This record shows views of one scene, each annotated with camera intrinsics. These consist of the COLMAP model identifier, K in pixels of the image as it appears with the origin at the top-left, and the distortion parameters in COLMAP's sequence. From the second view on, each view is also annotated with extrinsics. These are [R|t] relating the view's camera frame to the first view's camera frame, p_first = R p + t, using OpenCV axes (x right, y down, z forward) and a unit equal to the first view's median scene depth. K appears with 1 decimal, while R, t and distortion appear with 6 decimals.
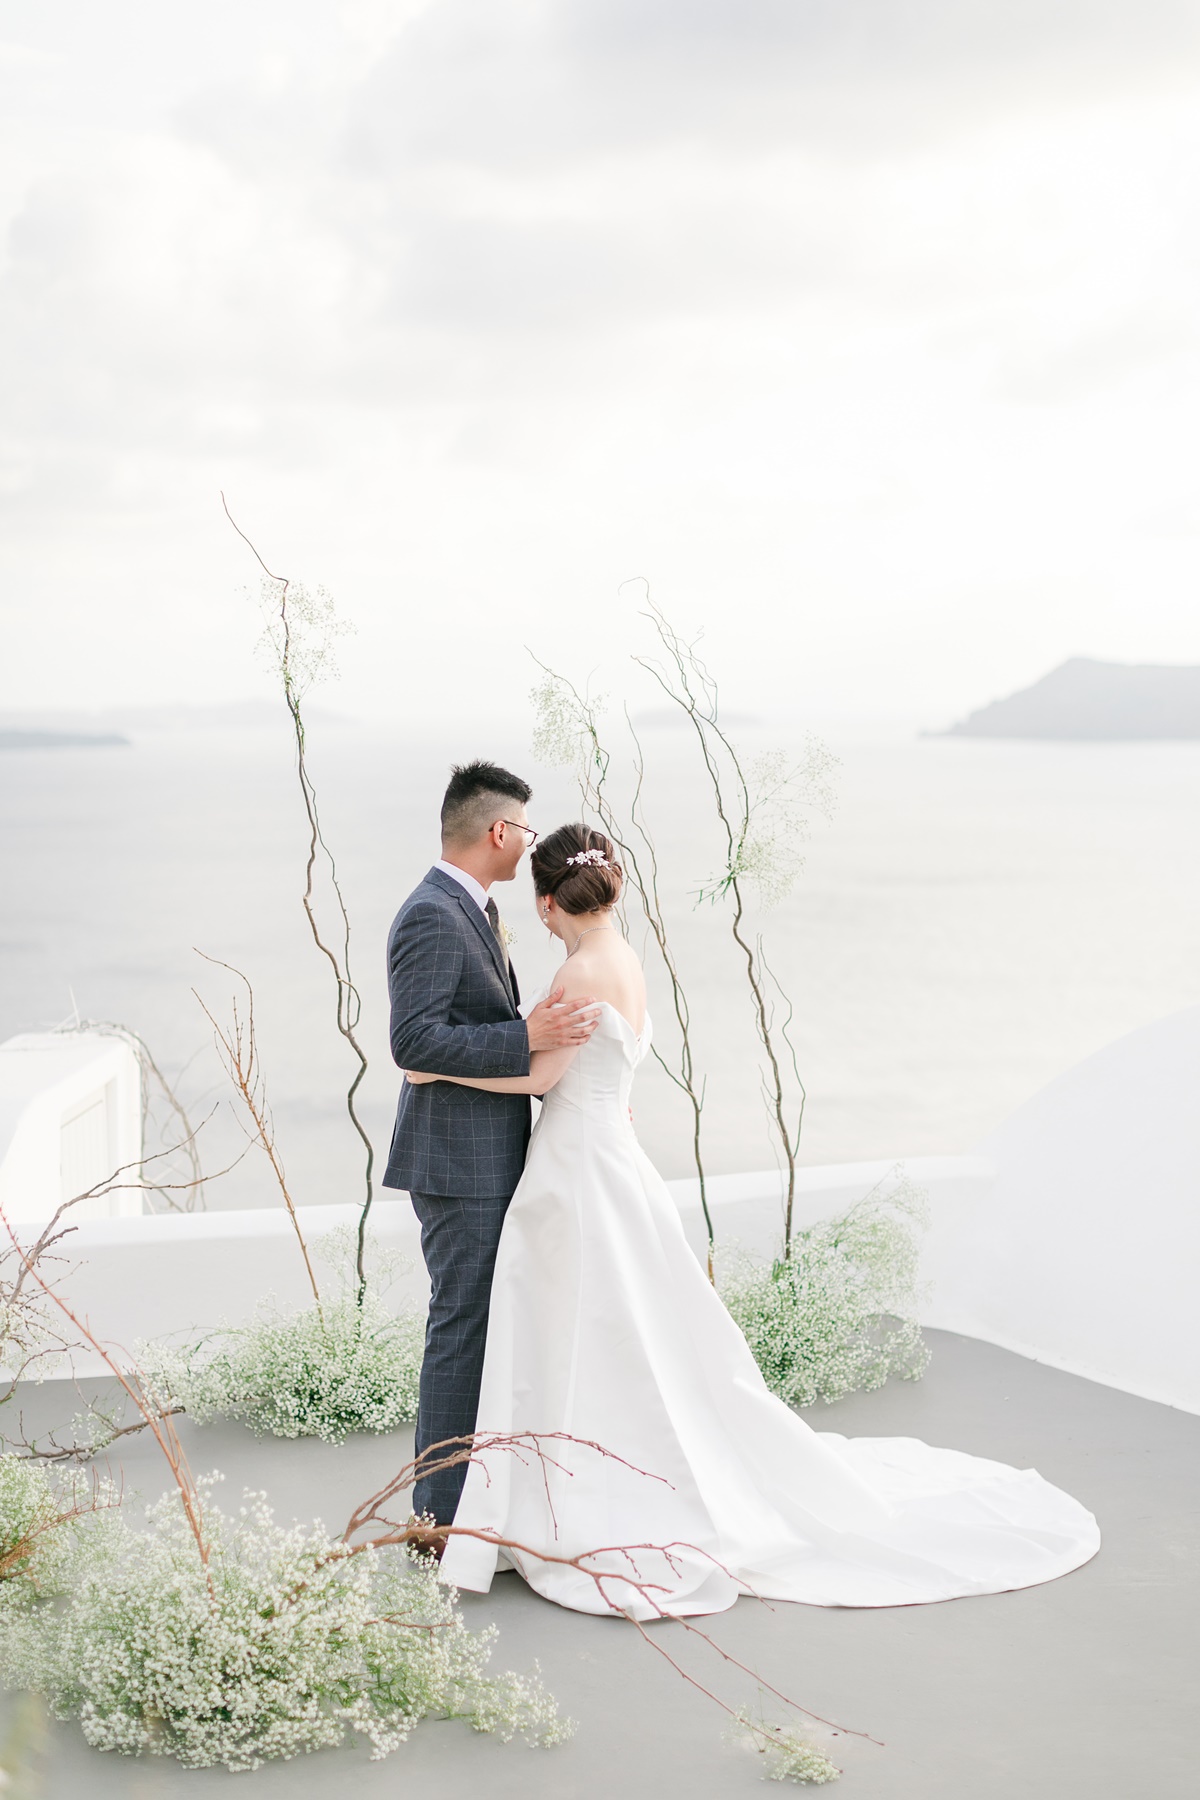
lens RADIAL K [[2370.3, 0, 600.0], [0, 2370.3, 900.0], [0, 0, 1]] dist [-0.013273, 0.010510]
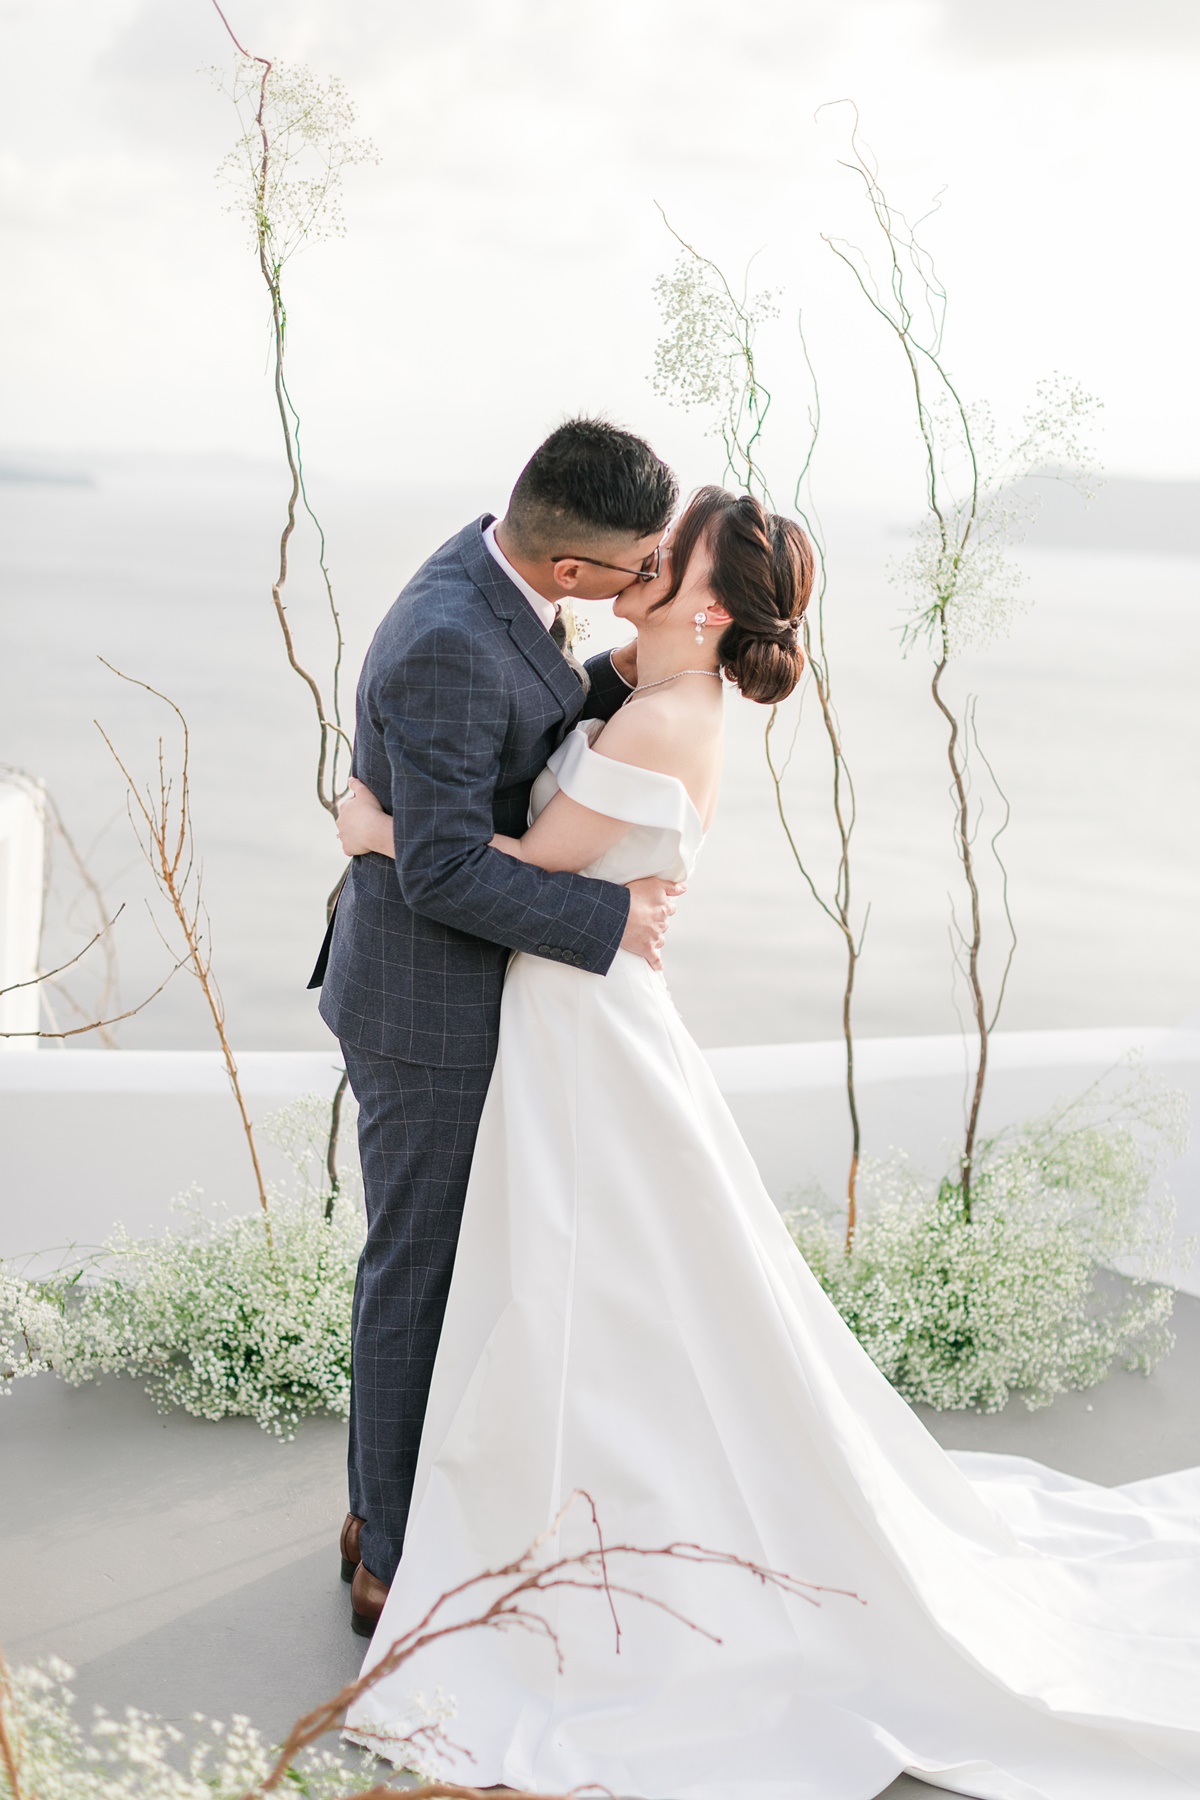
lens RADIAL K [[2916.4, 0, 726.6], [0, 2916.4, 976.9], [0, 0, 1]] dist [0.058004, -0.006129]
pose [[0.997405, 0.062287, 0.036112, -0.025915], [-0.065865, 0.991941, 0.108231, 0.009282], [-0.029079, -0.110329, 0.993470, 0.207796]]
